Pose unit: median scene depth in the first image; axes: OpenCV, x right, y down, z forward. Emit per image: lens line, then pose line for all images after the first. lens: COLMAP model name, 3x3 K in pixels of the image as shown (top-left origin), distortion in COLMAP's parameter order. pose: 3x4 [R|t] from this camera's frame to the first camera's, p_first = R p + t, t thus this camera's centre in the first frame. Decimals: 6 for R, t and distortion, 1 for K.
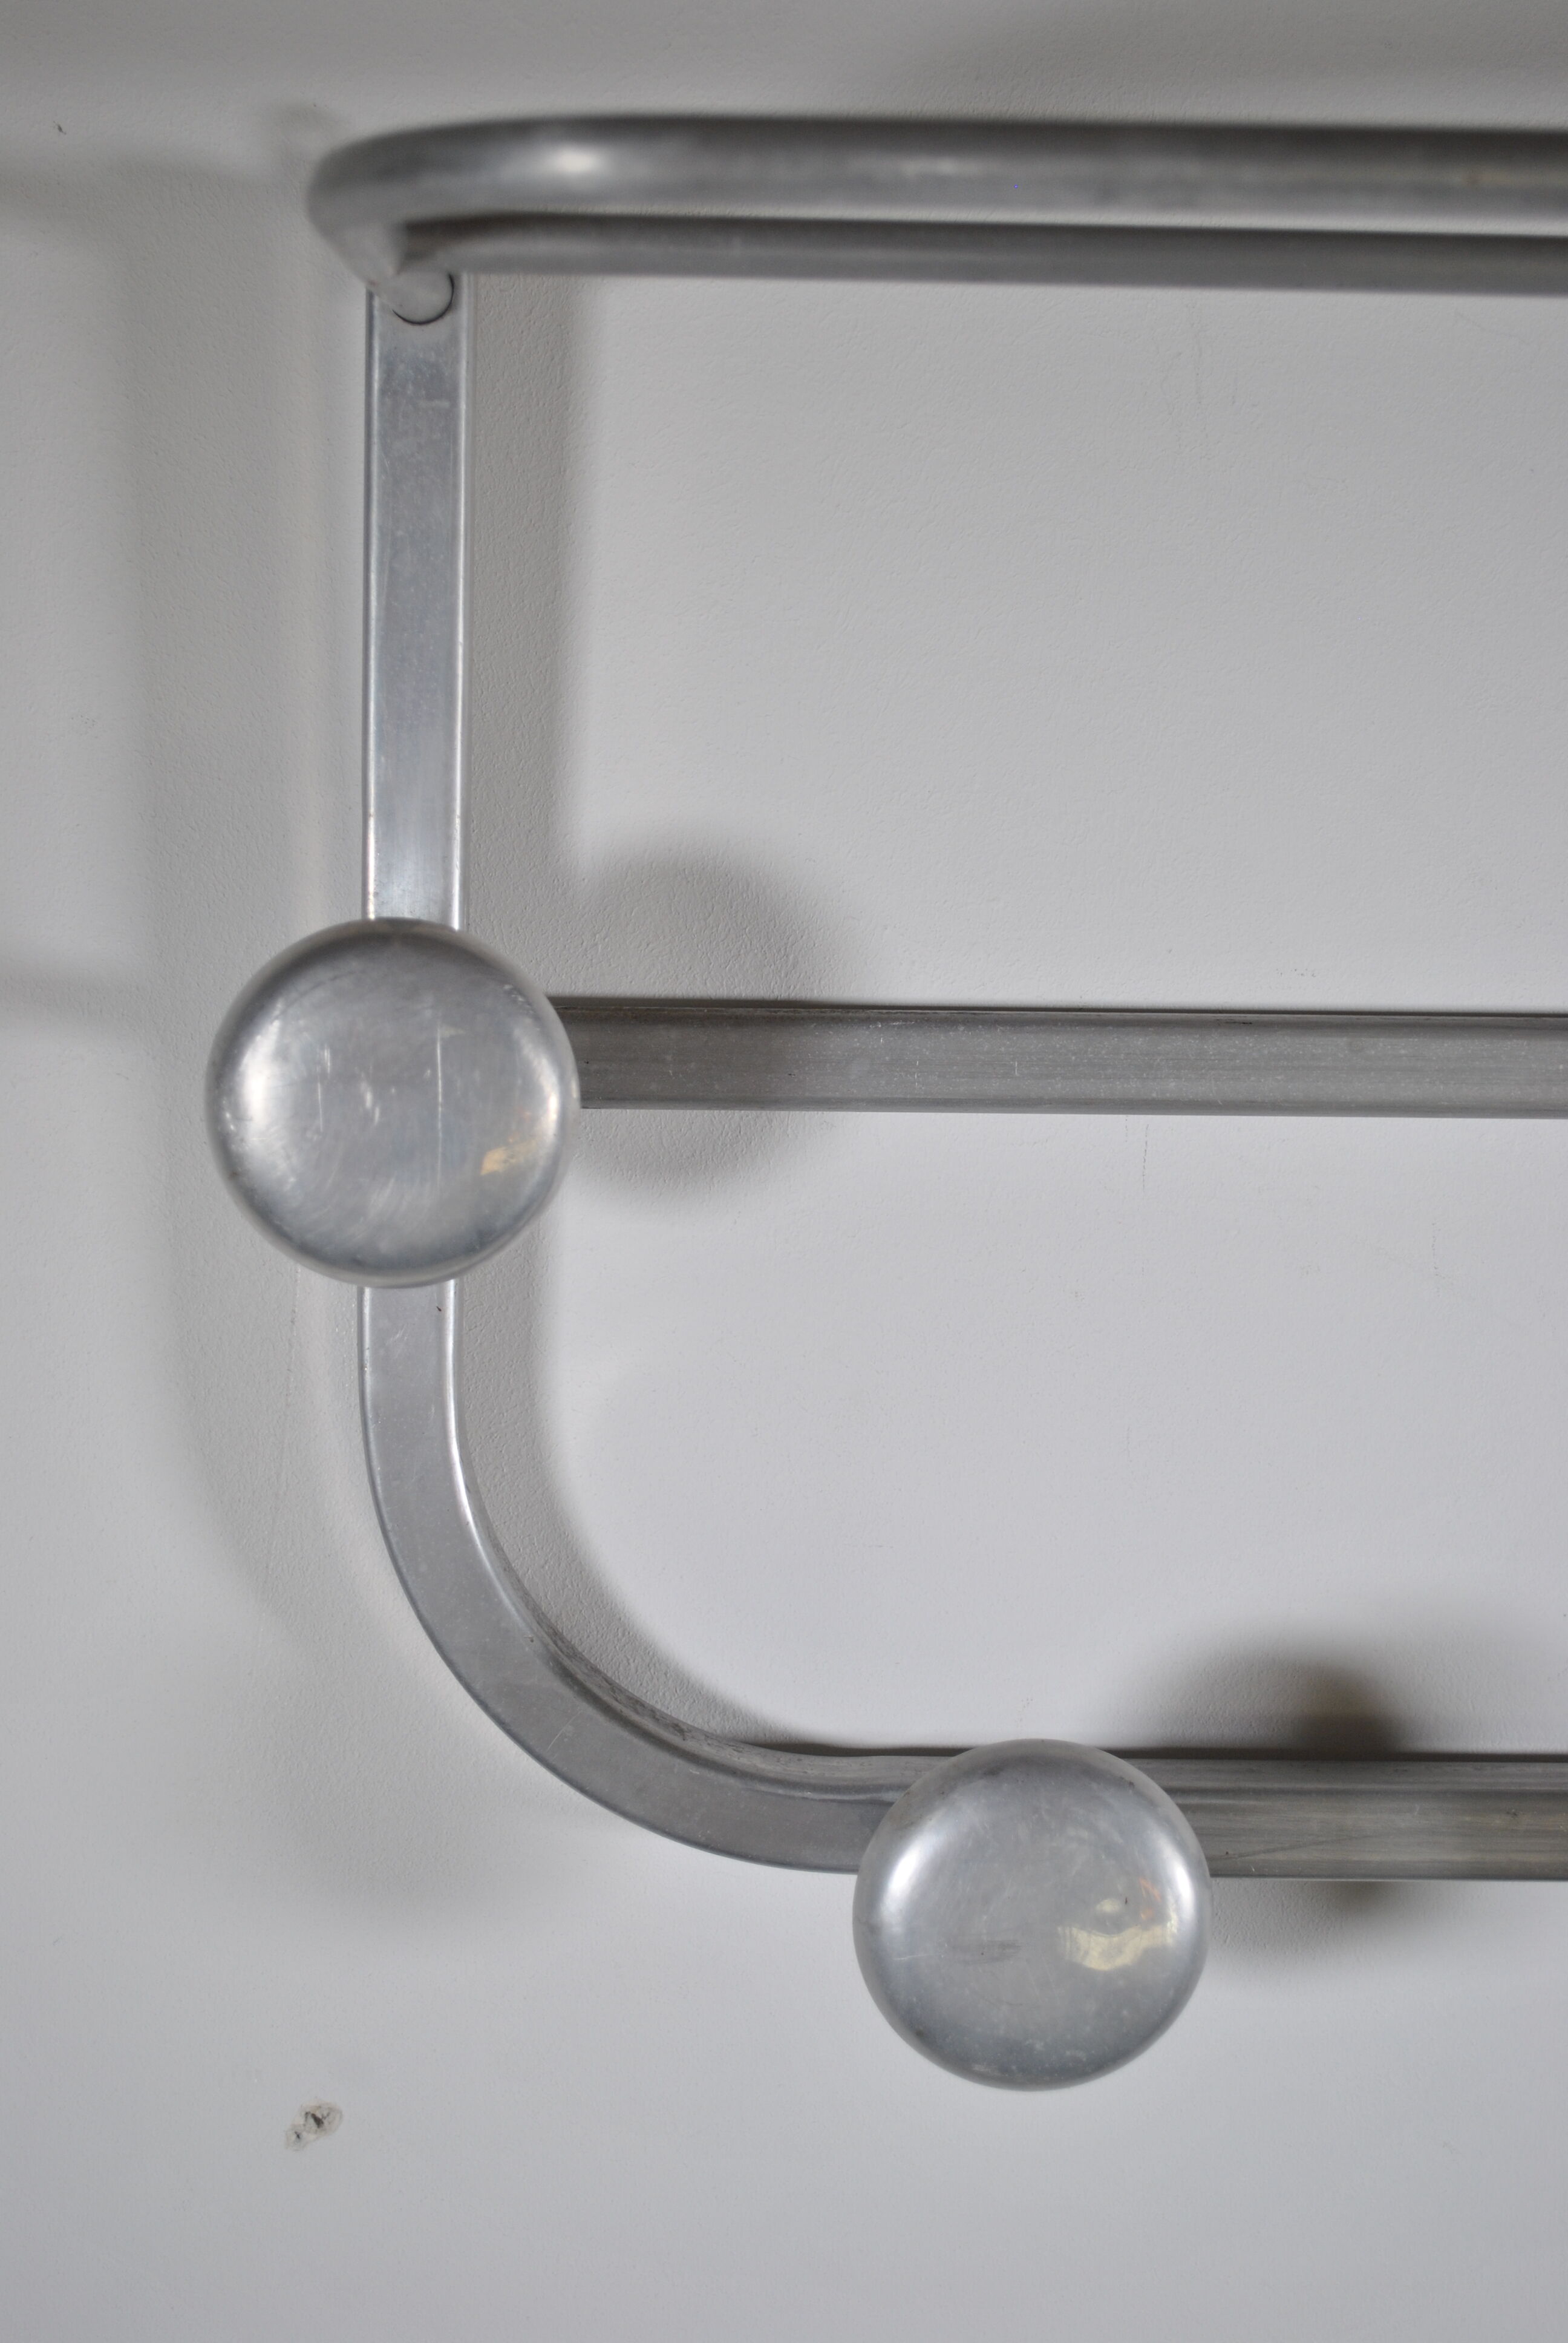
lens RADIAL K [[3618.8, 0, 805.6], [0, 3618.8, 1185.6], [0, 0, 1]] dist [-0.017529, 0.000000]
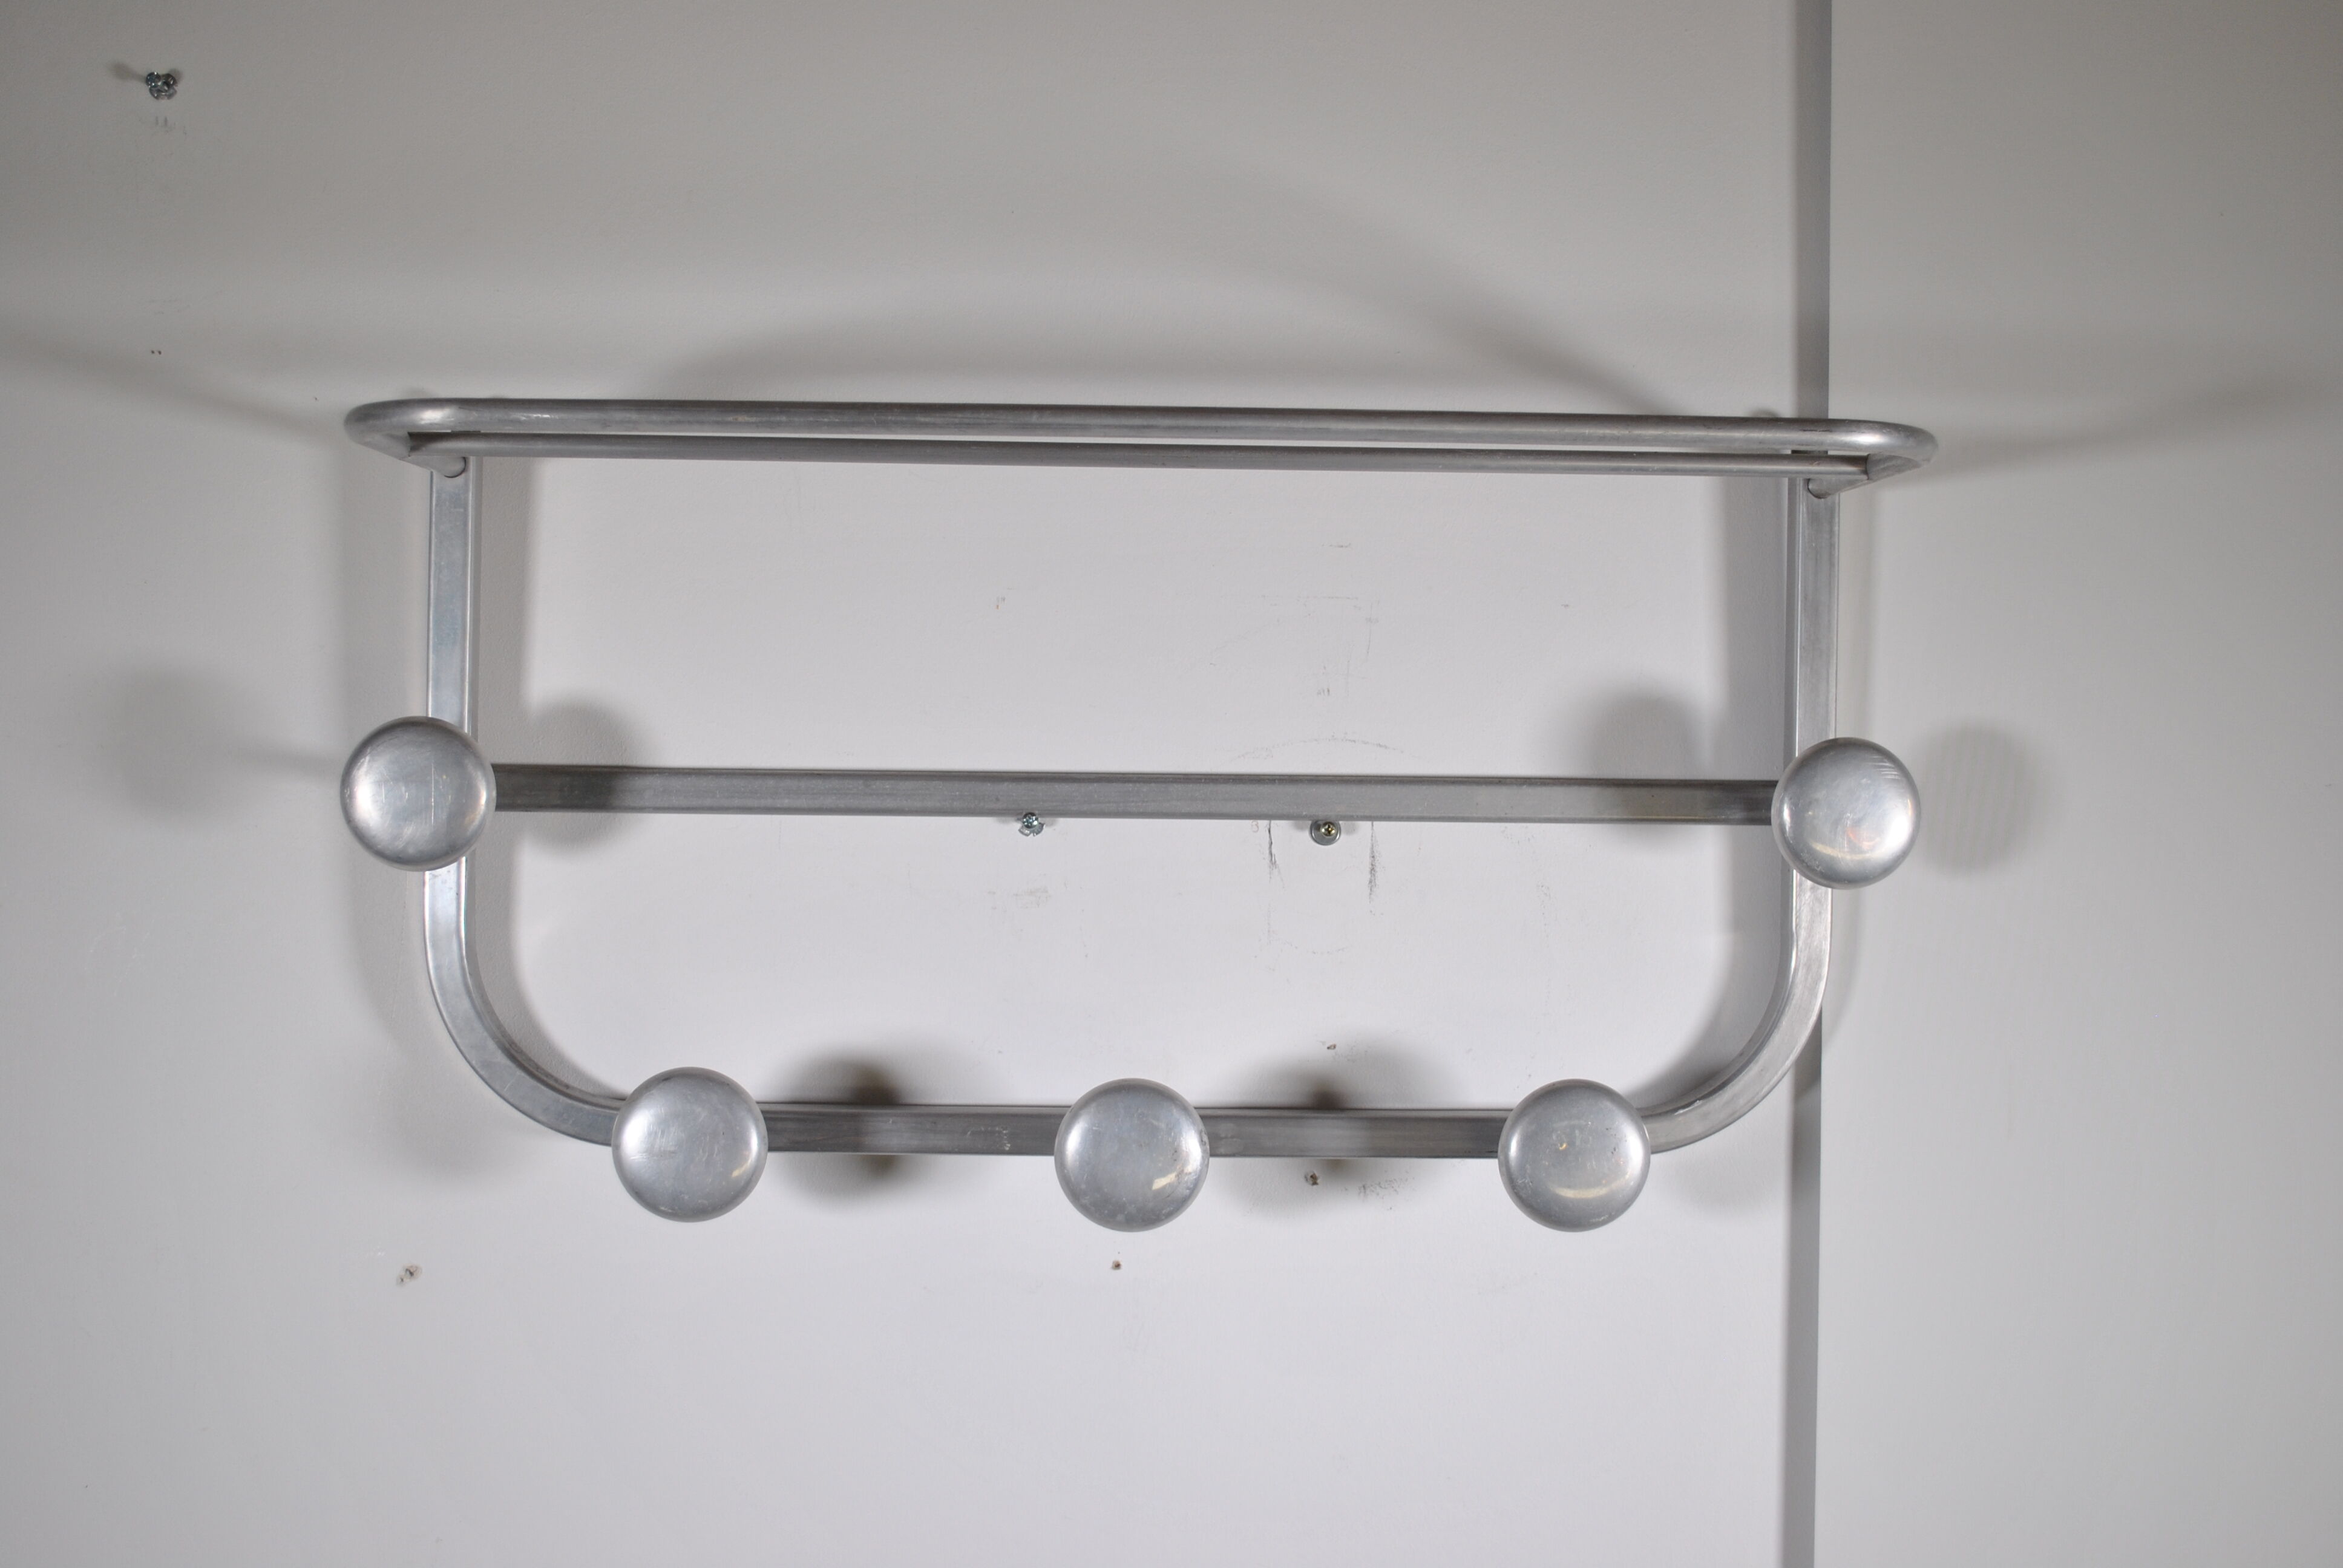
lens RADIAL K [[2523.5, 0, 1174.9], [0, 2523.5, 761.2], [0, 0, 1]] dist [-0.060865, 0.000000]
pose [[0.999941, -0.002612, 0.010590, 0.331711], [0.003976, 0.991375, -0.130992, 0.157685], [-0.010157, 0.131026, 0.991327, -0.590167]]
